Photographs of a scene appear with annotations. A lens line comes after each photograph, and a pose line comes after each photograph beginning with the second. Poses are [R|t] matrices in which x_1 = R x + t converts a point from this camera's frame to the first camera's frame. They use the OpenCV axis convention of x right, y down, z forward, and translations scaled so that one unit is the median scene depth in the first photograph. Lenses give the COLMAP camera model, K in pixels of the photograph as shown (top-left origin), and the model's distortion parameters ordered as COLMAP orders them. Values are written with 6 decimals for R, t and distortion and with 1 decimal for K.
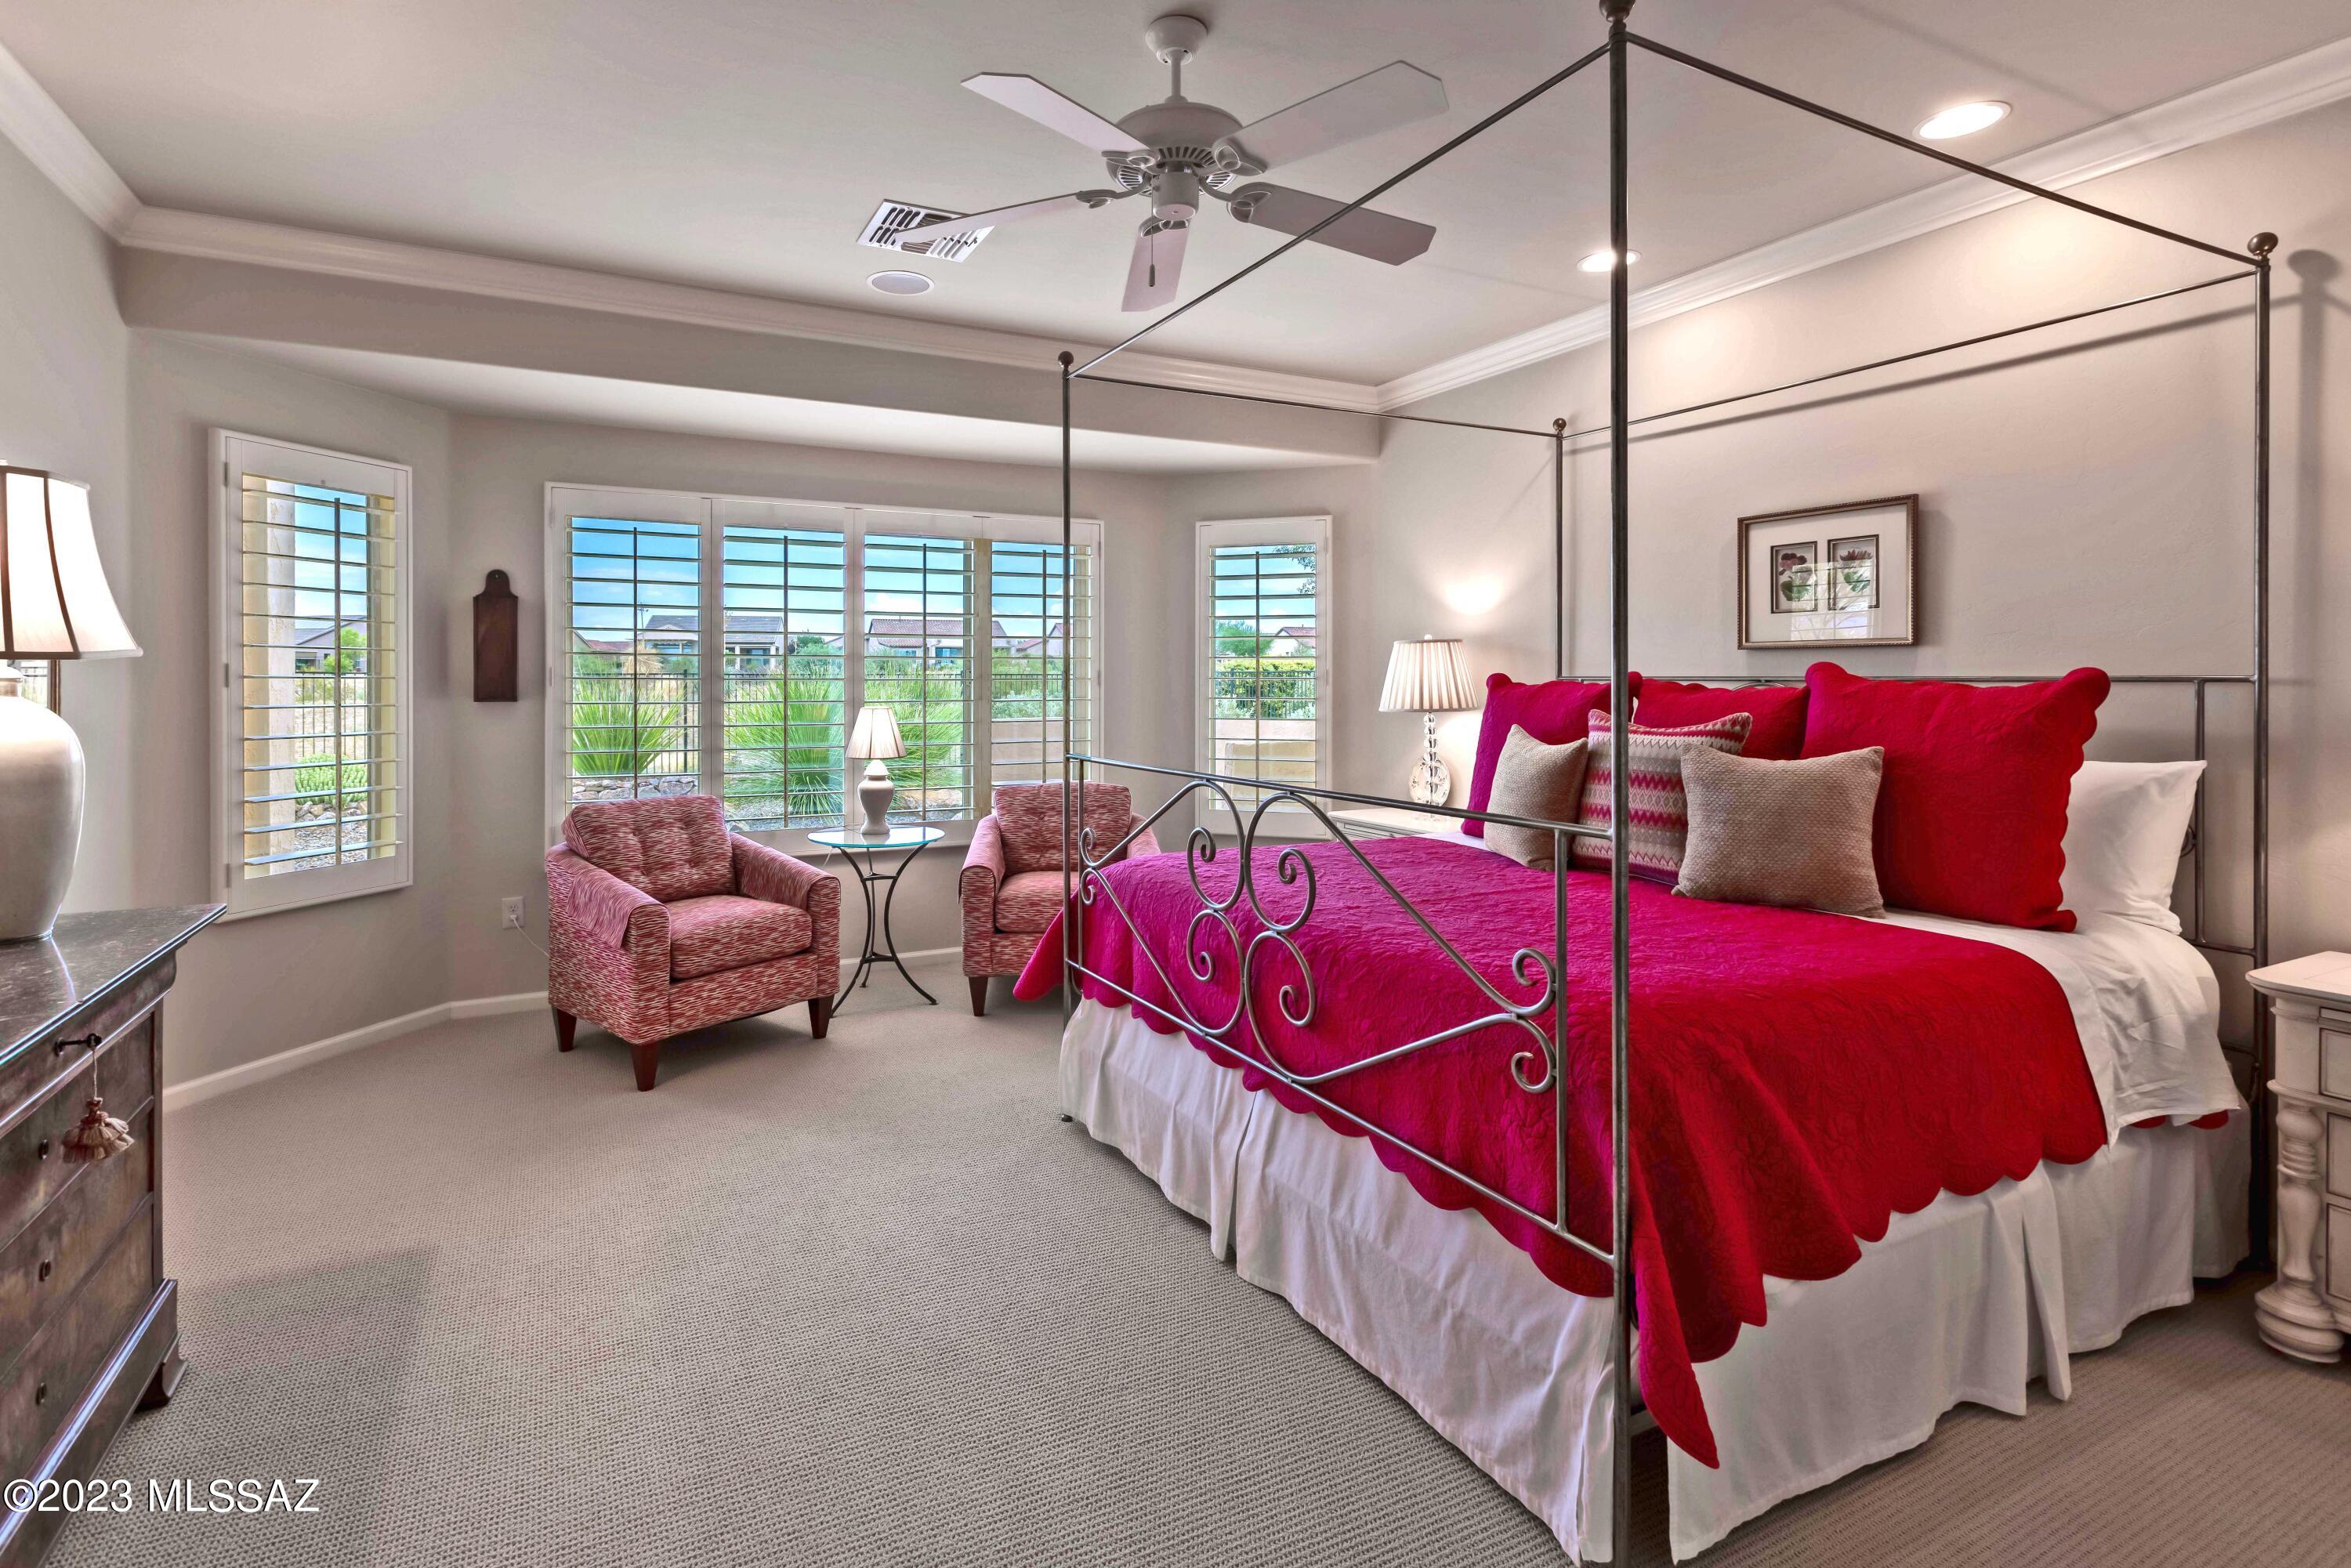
lens RADIAL K [[1102.3, 0, 1091.7], [0, 1102.3, 688.9], [0, 0, 1]] dist [0.006092, -0.000370]
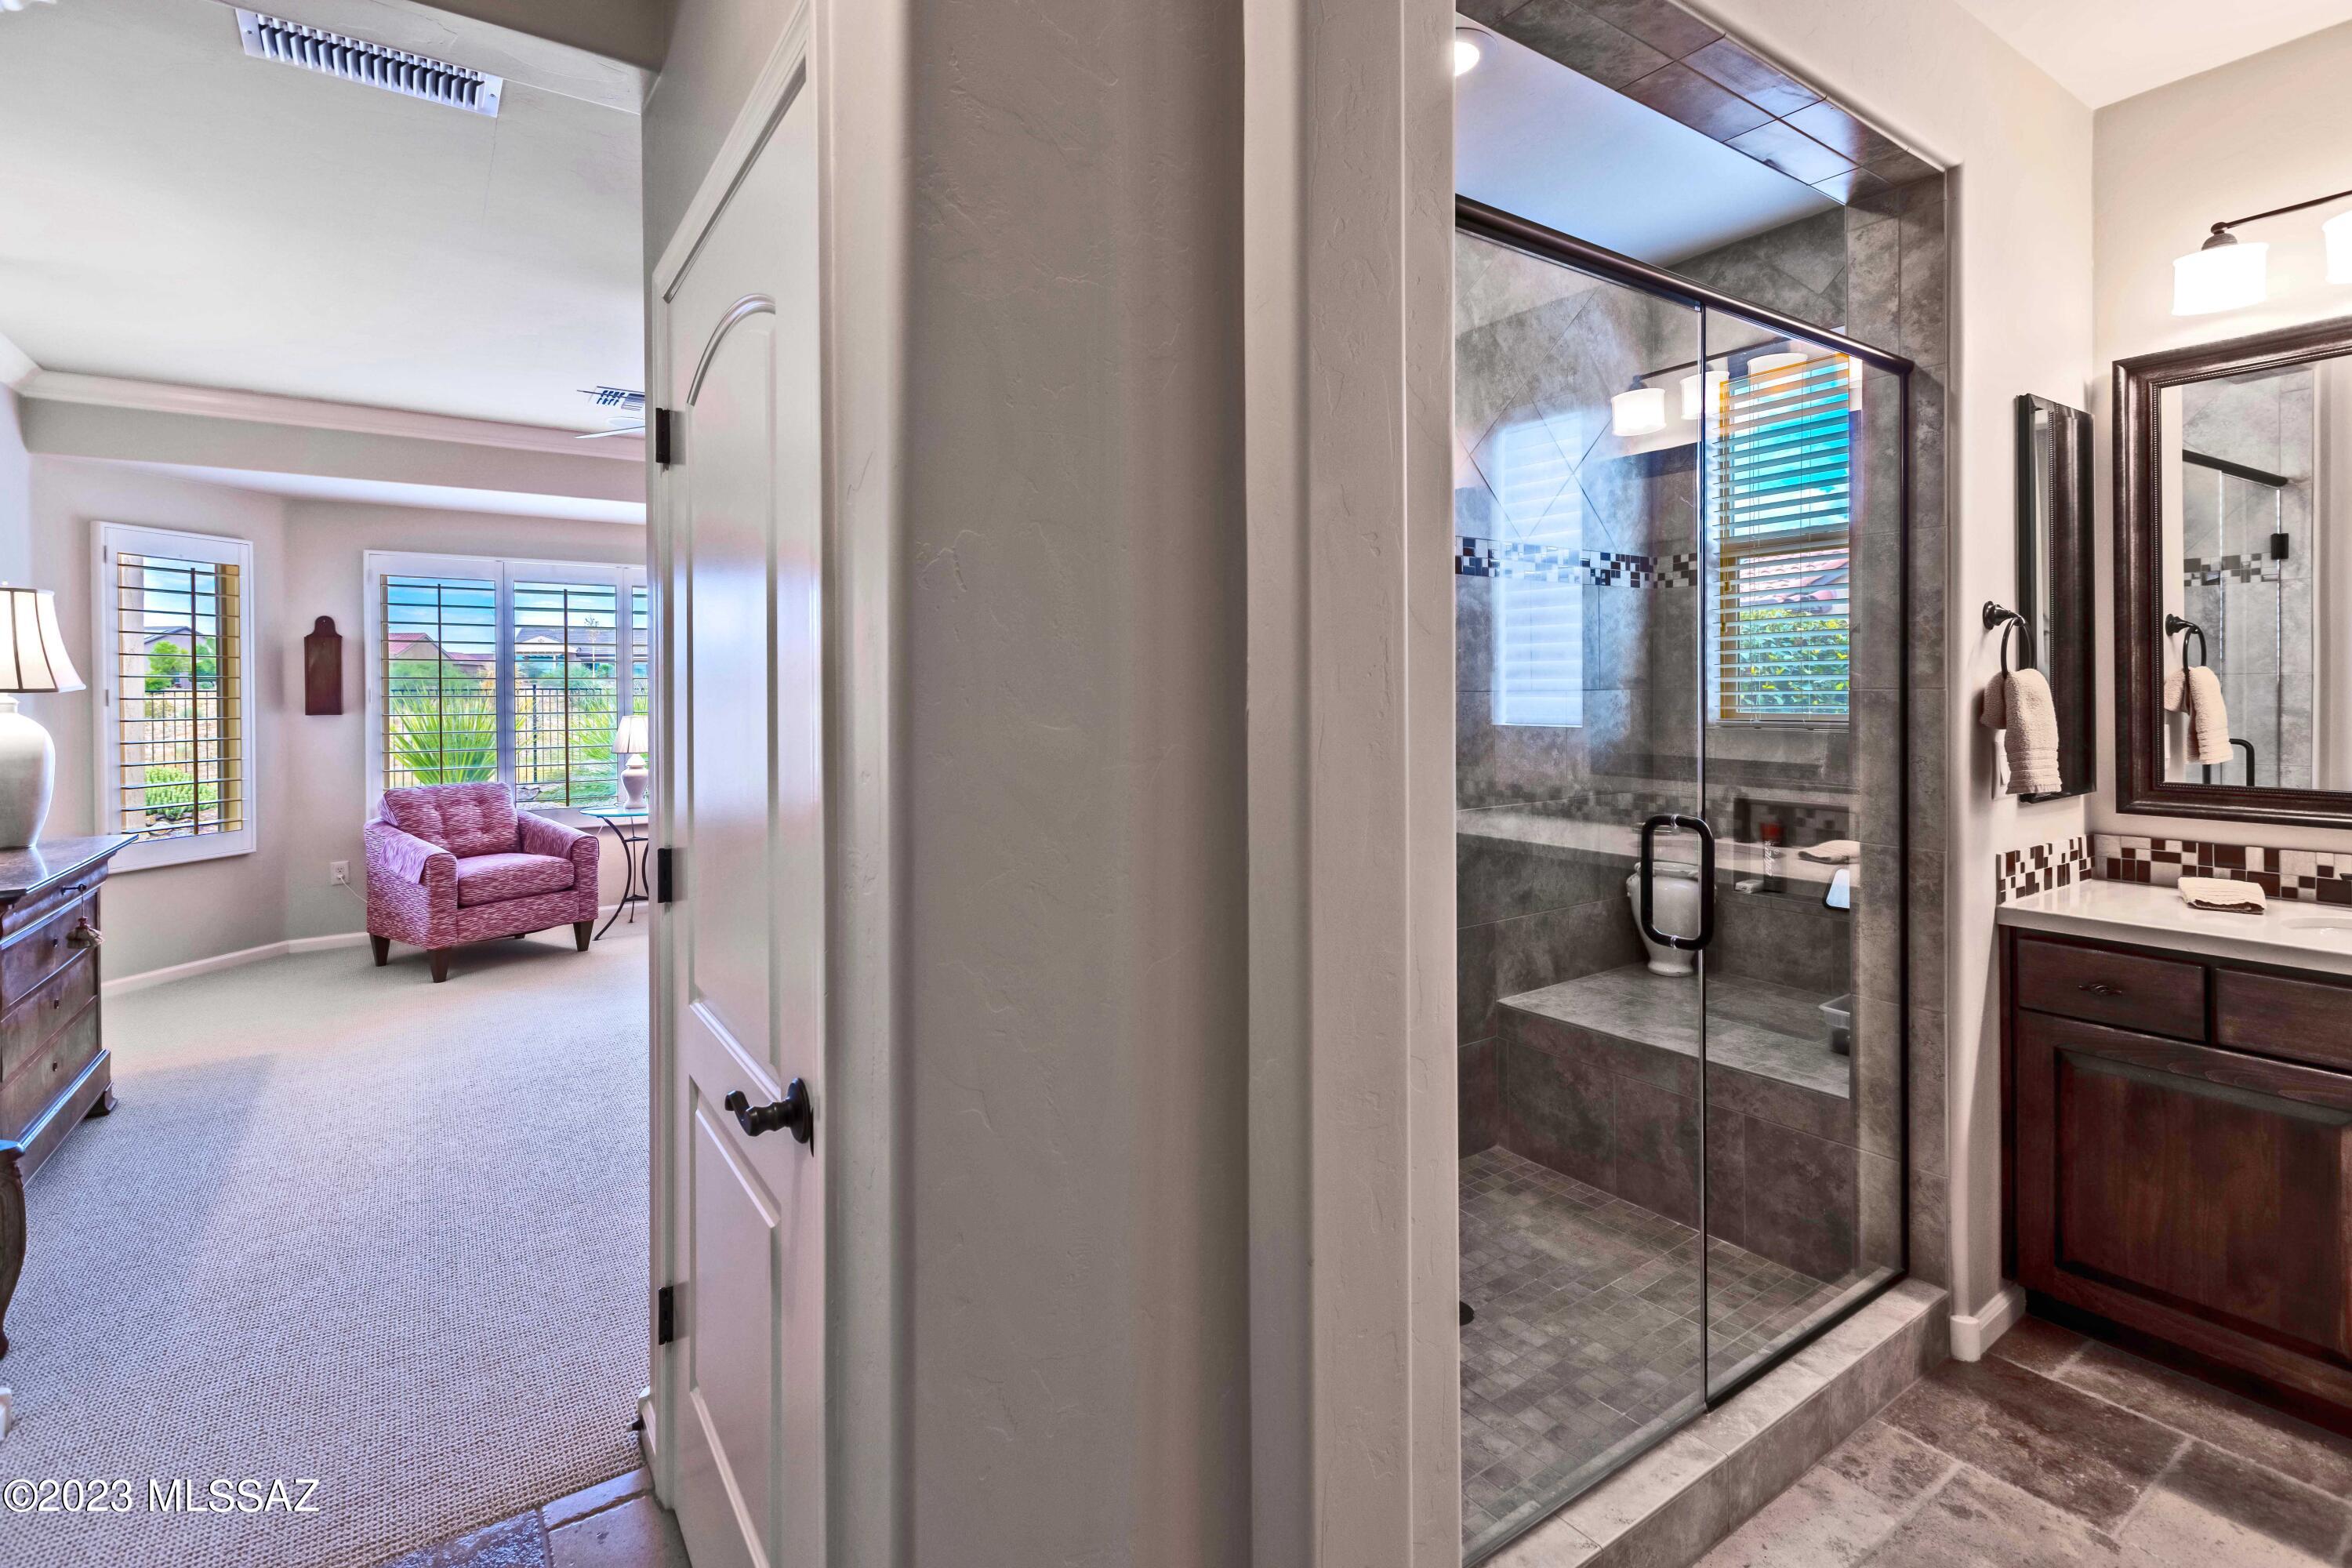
lens RADIAL K [[1102.8, 0, 1194.0], [0, 1102.8, 694.1], [0, 0, 1]] dist [0.006092, -0.000370]
pose [[0.987216, -0.007606, 0.159208, 0.317912], [0.007955, 0.999967, -0.001555, -0.003064], [-0.159191, 0.002802, 0.987244, -0.543674]]
